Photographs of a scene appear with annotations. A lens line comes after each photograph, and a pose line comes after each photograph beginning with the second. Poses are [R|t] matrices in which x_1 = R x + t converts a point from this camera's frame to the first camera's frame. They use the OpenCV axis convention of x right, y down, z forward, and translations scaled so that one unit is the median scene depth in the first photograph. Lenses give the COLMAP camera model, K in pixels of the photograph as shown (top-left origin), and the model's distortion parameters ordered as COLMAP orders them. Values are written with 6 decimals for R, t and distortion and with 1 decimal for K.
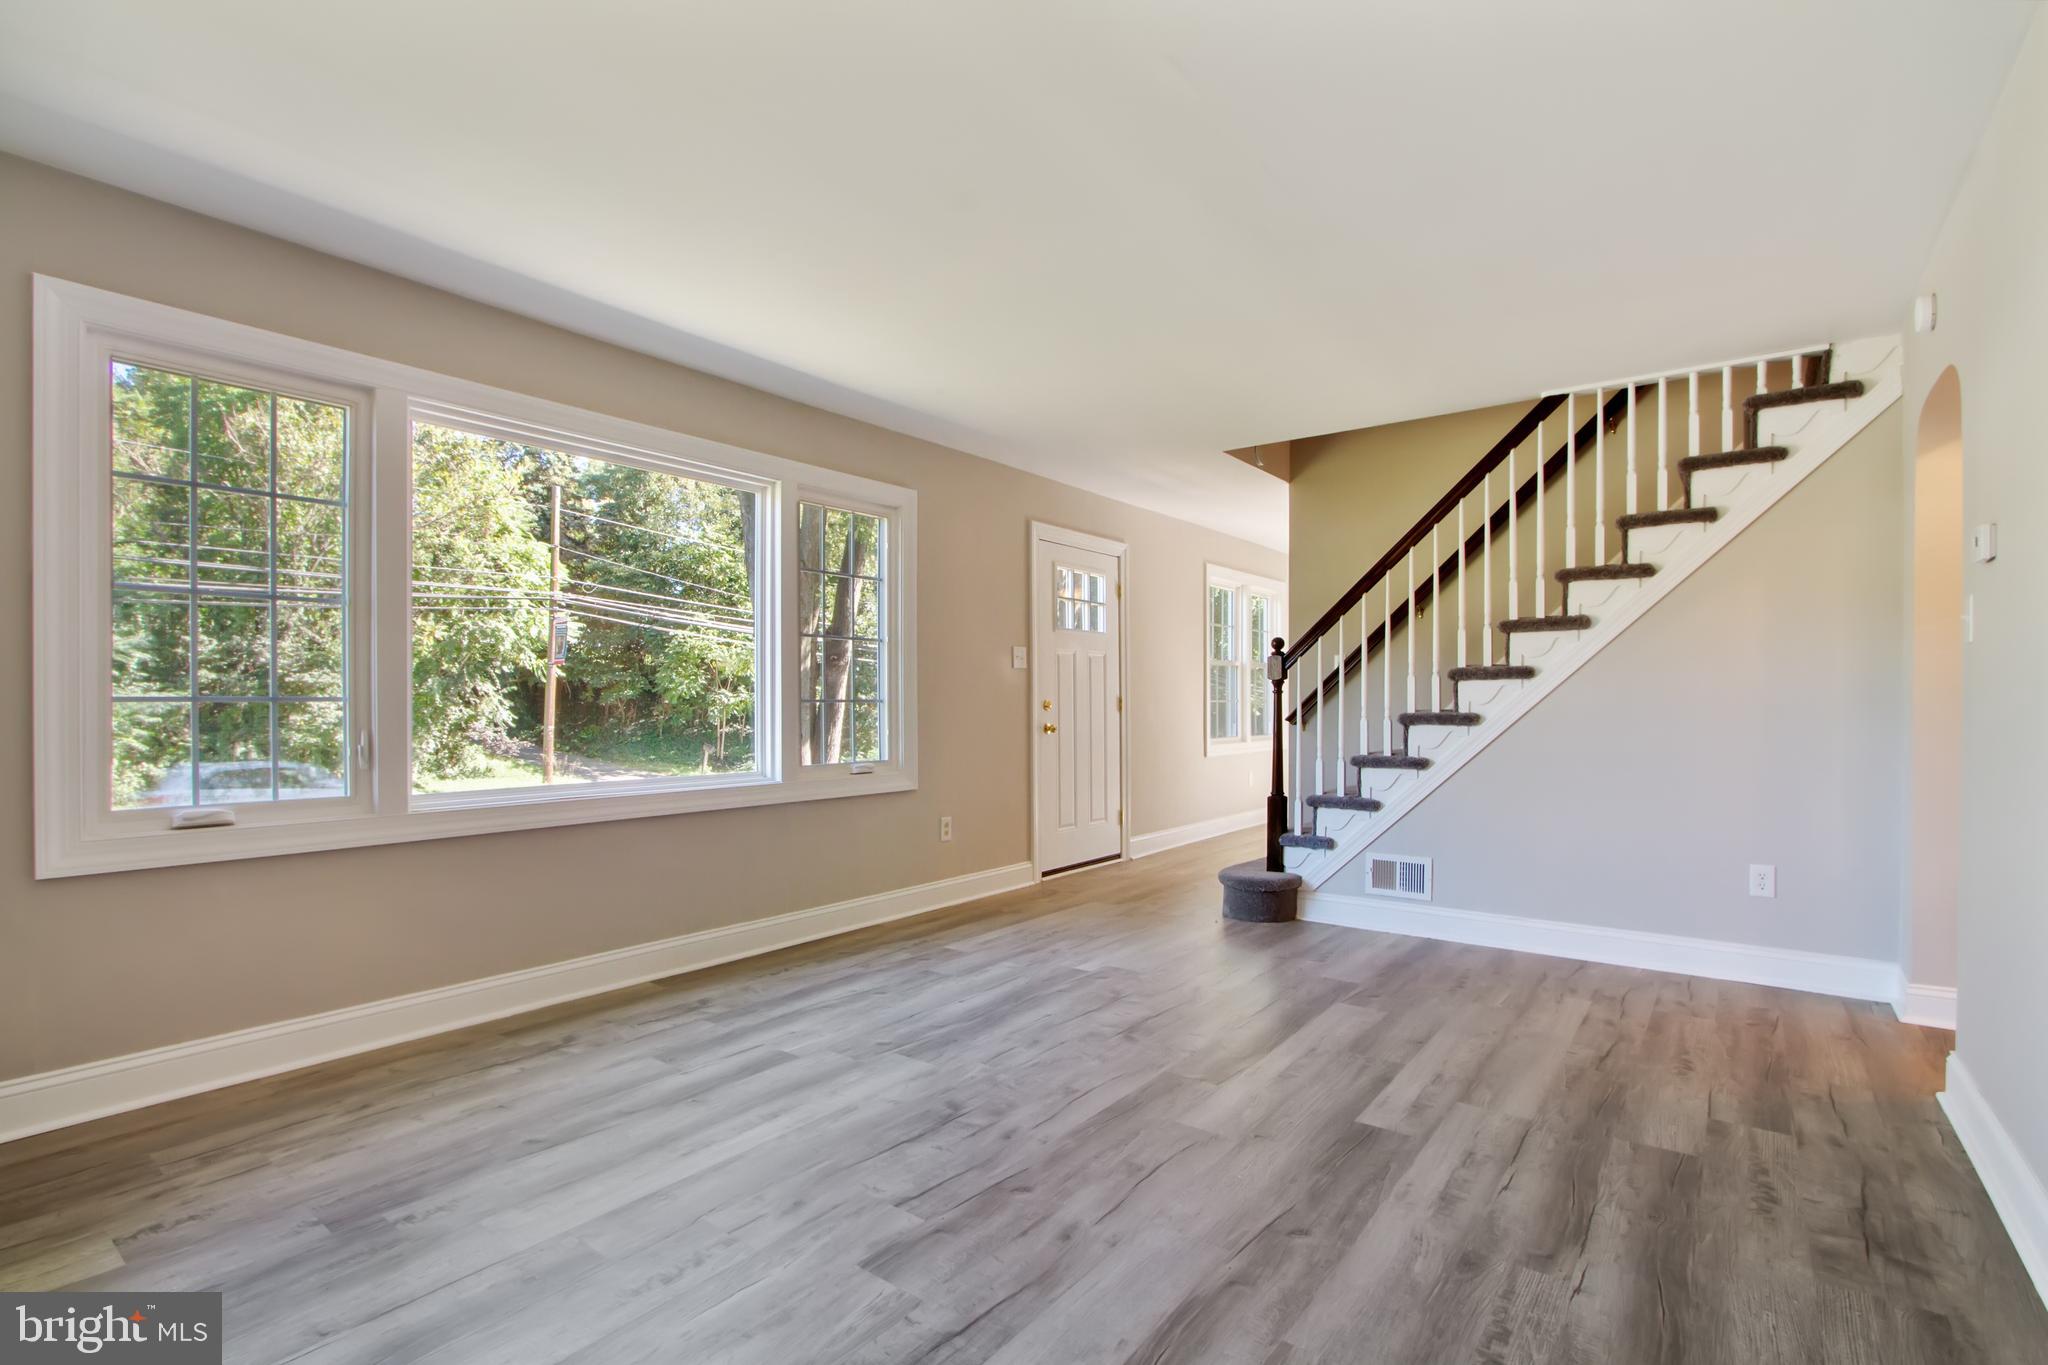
lens RADIAL K [[952.0, 0, 1016.7], [0, 952.0, 699.2], [0, 0, 1]] dist [-0.003890, 0.003402]
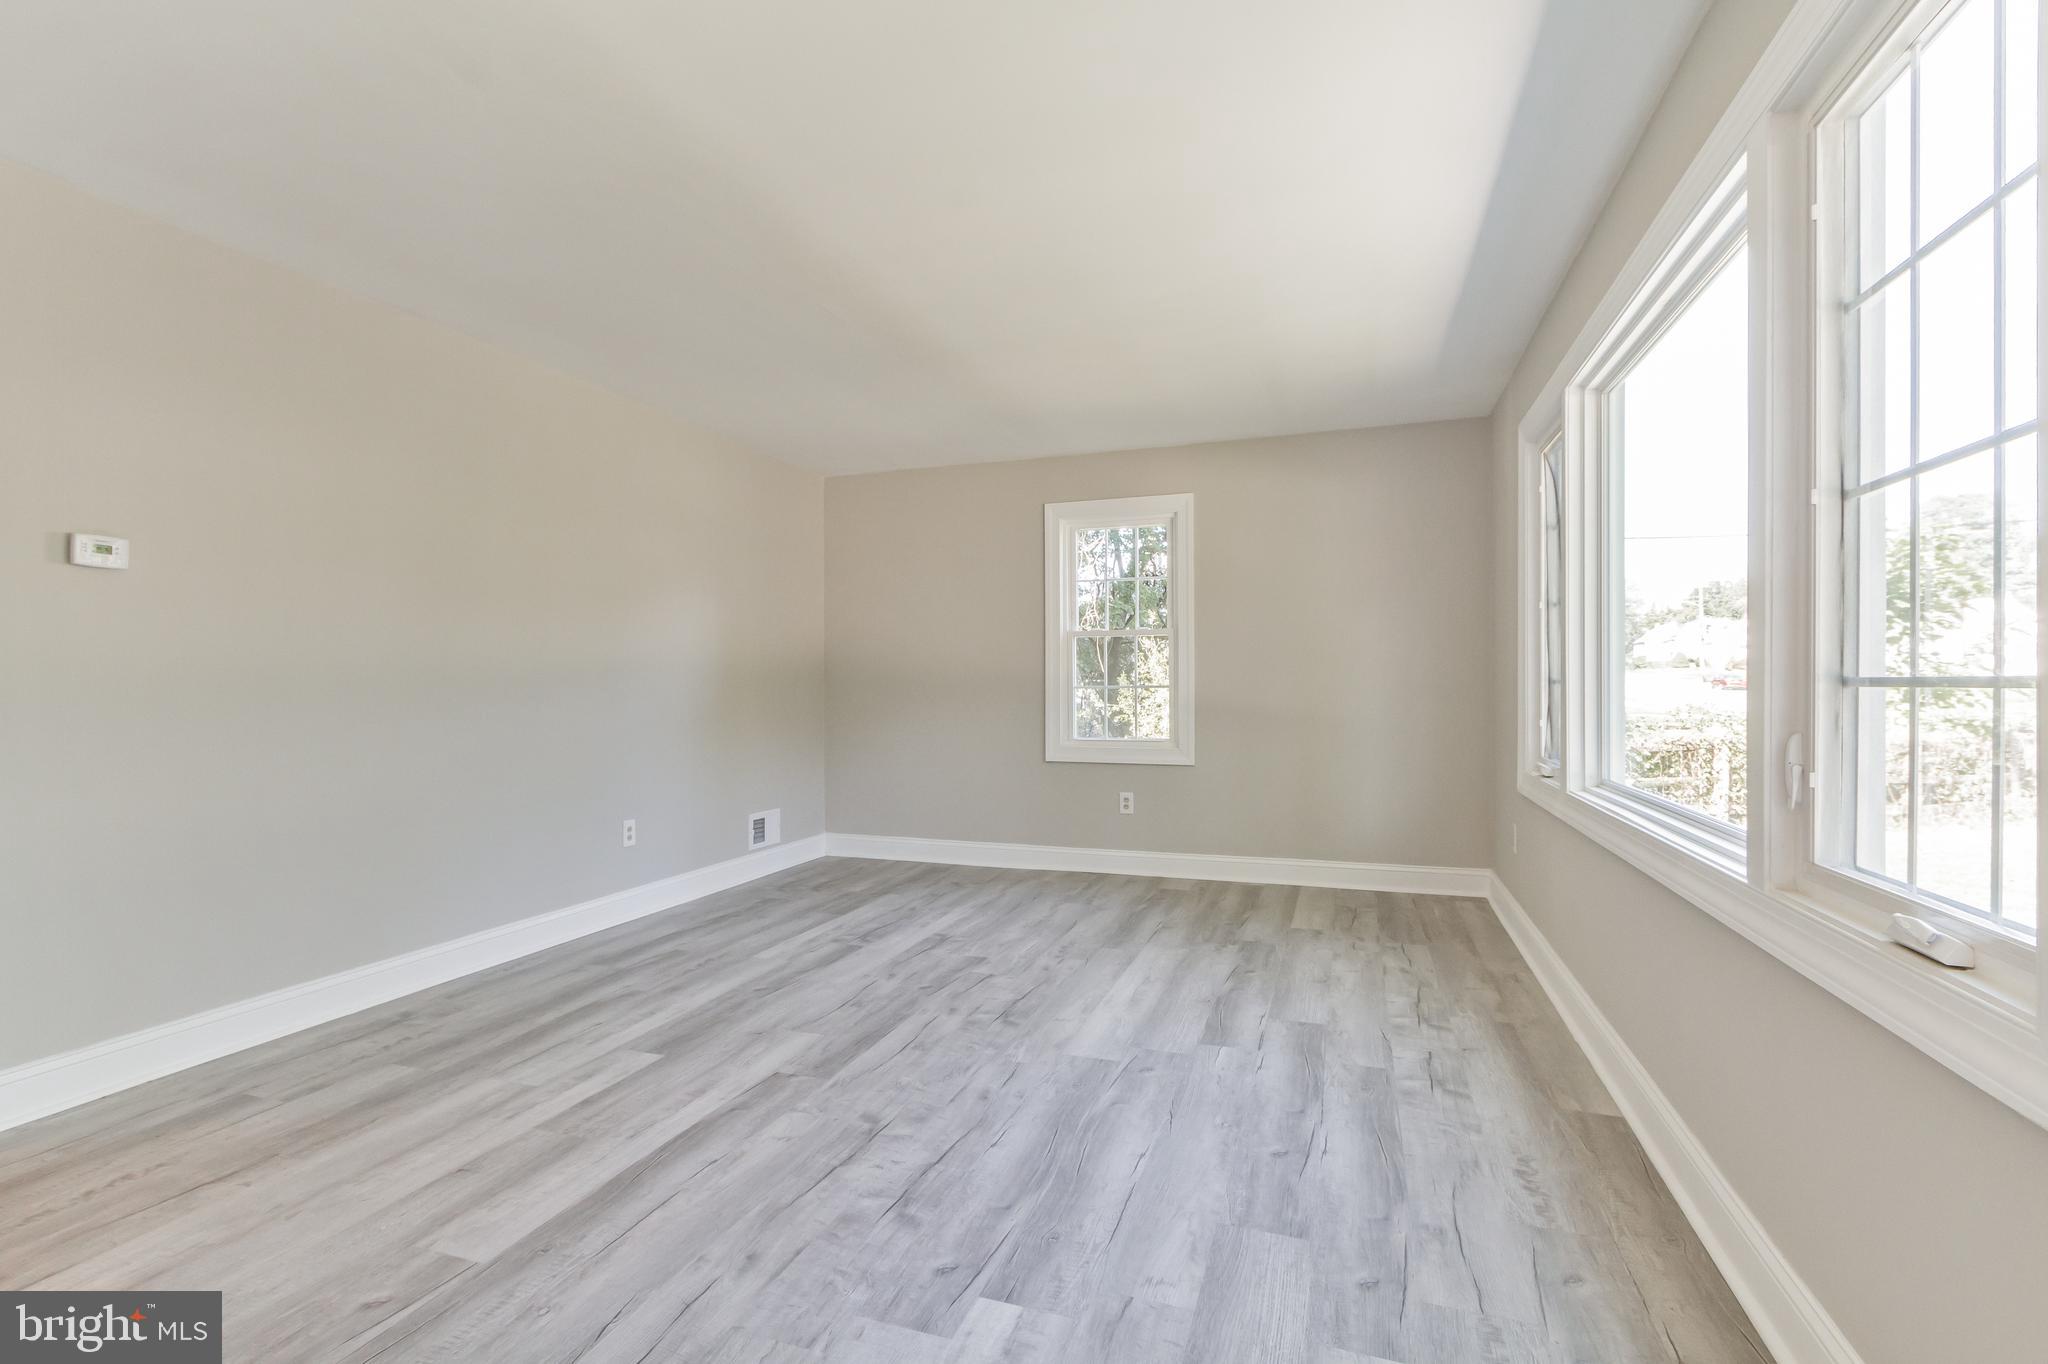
lens RADIAL K [[952.0, 0, 1023.2], [0, 952.0, 675.0], [0, 0, 1]] dist [-0.003890, 0.003402]
pose [[-0.949228, -0.000040, -0.314590, 0.271471], [0.004338, 0.999903, -0.013216, 0.003264], [0.314561, -0.013910, -0.949135, 1.971141]]
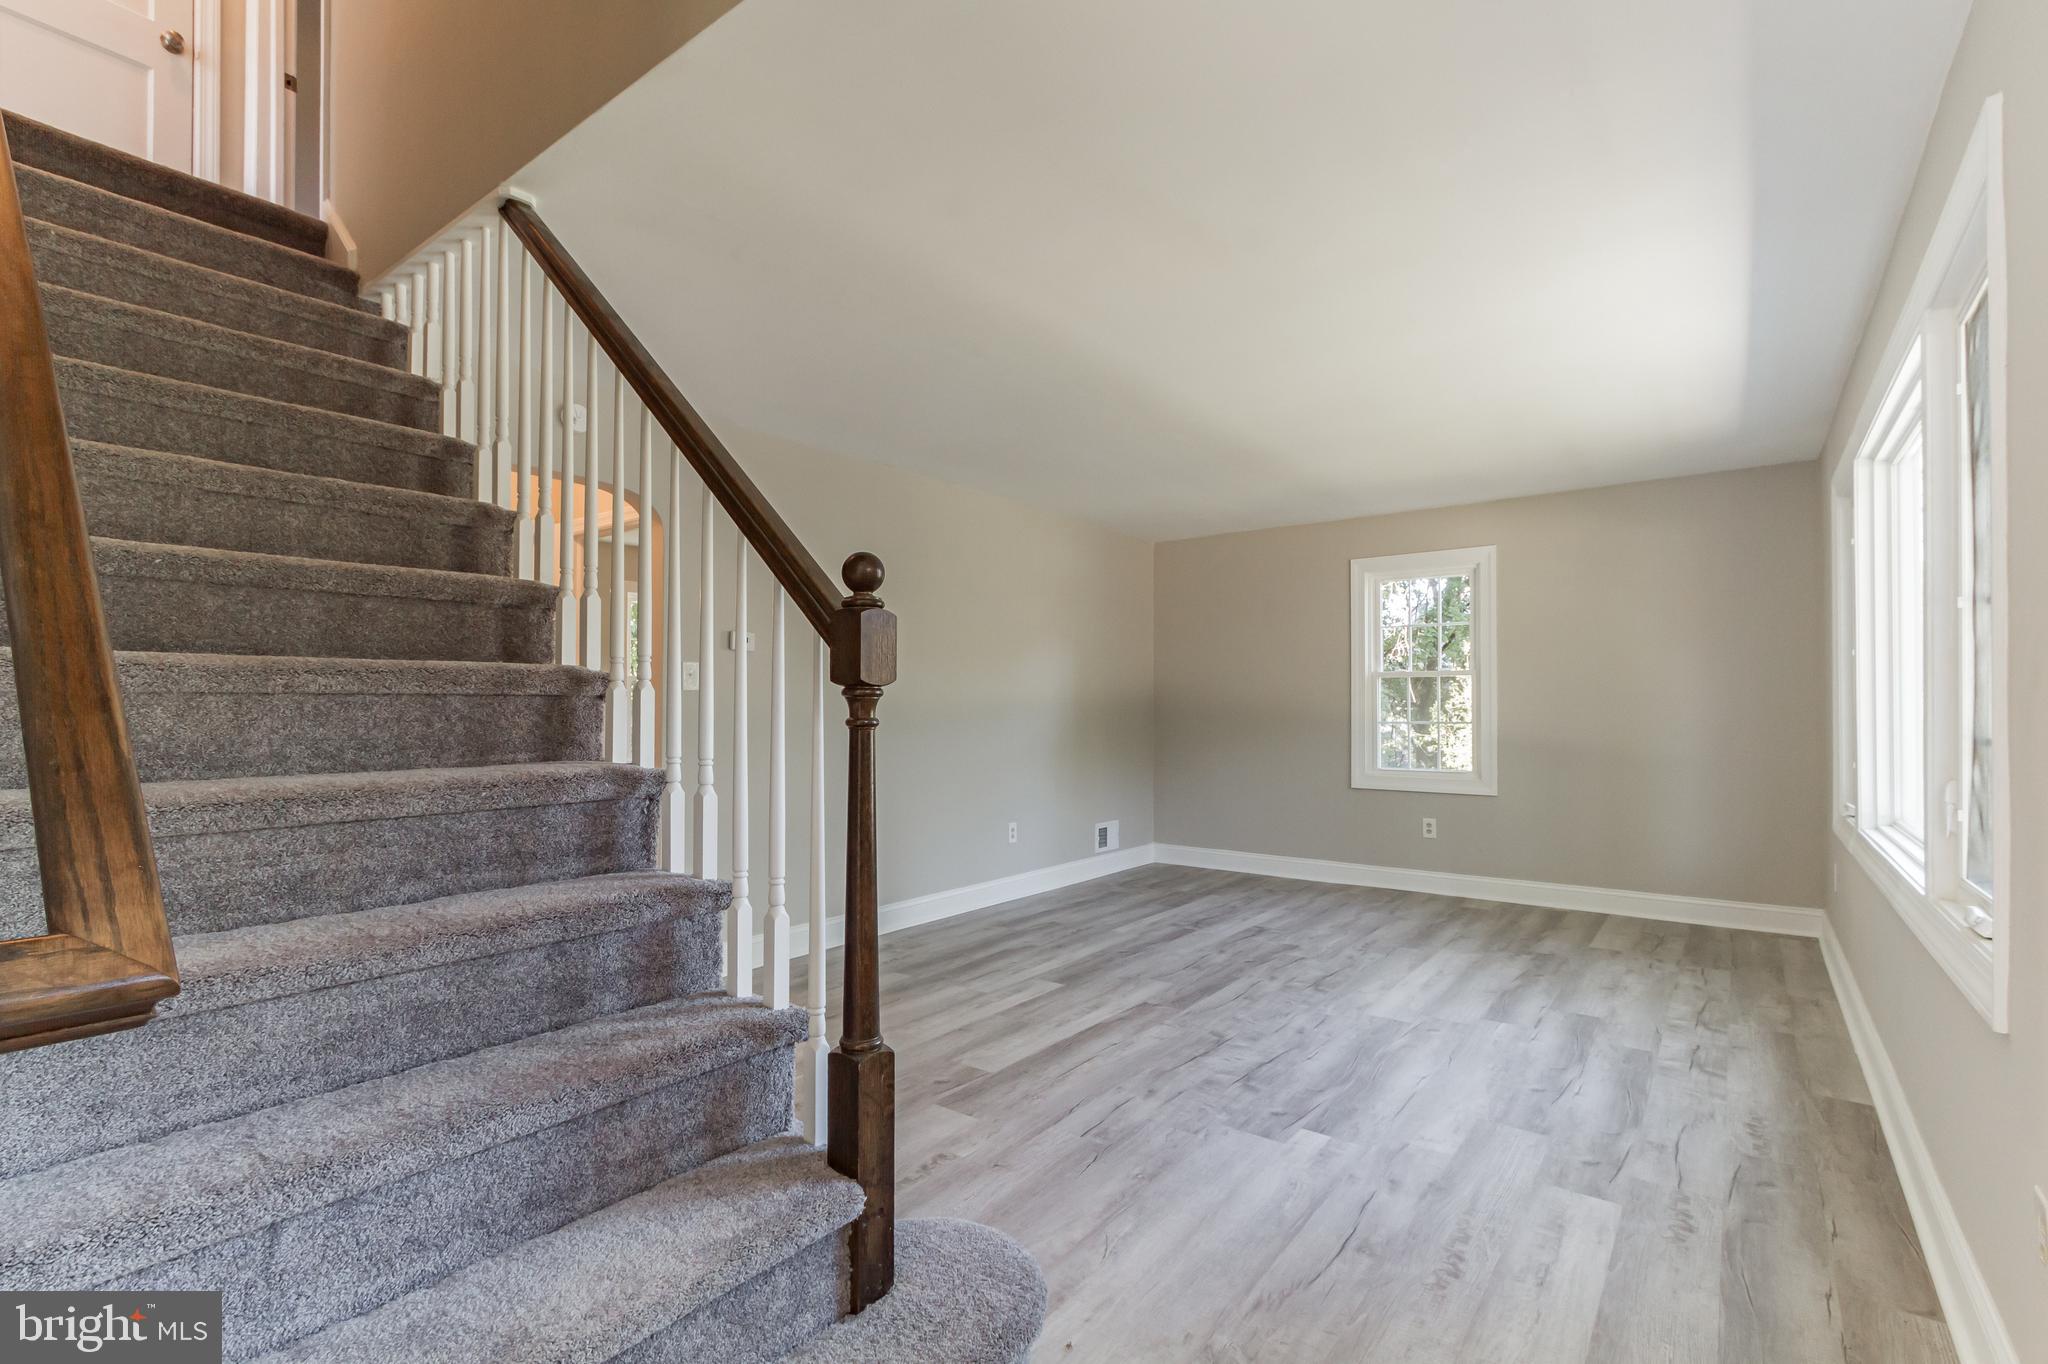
lens RADIAL K [[952.0, 0, 1011.4], [0, 952.0, 688.6], [0, 0, 1]] dist [-0.003890, 0.003402]
pose [[-0.999994, -0.002189, 0.002798, 0.393462], [-0.002256, 0.999704, -0.024240, -0.019686], [-0.002745, -0.024247, -0.999702, 2.334482]]
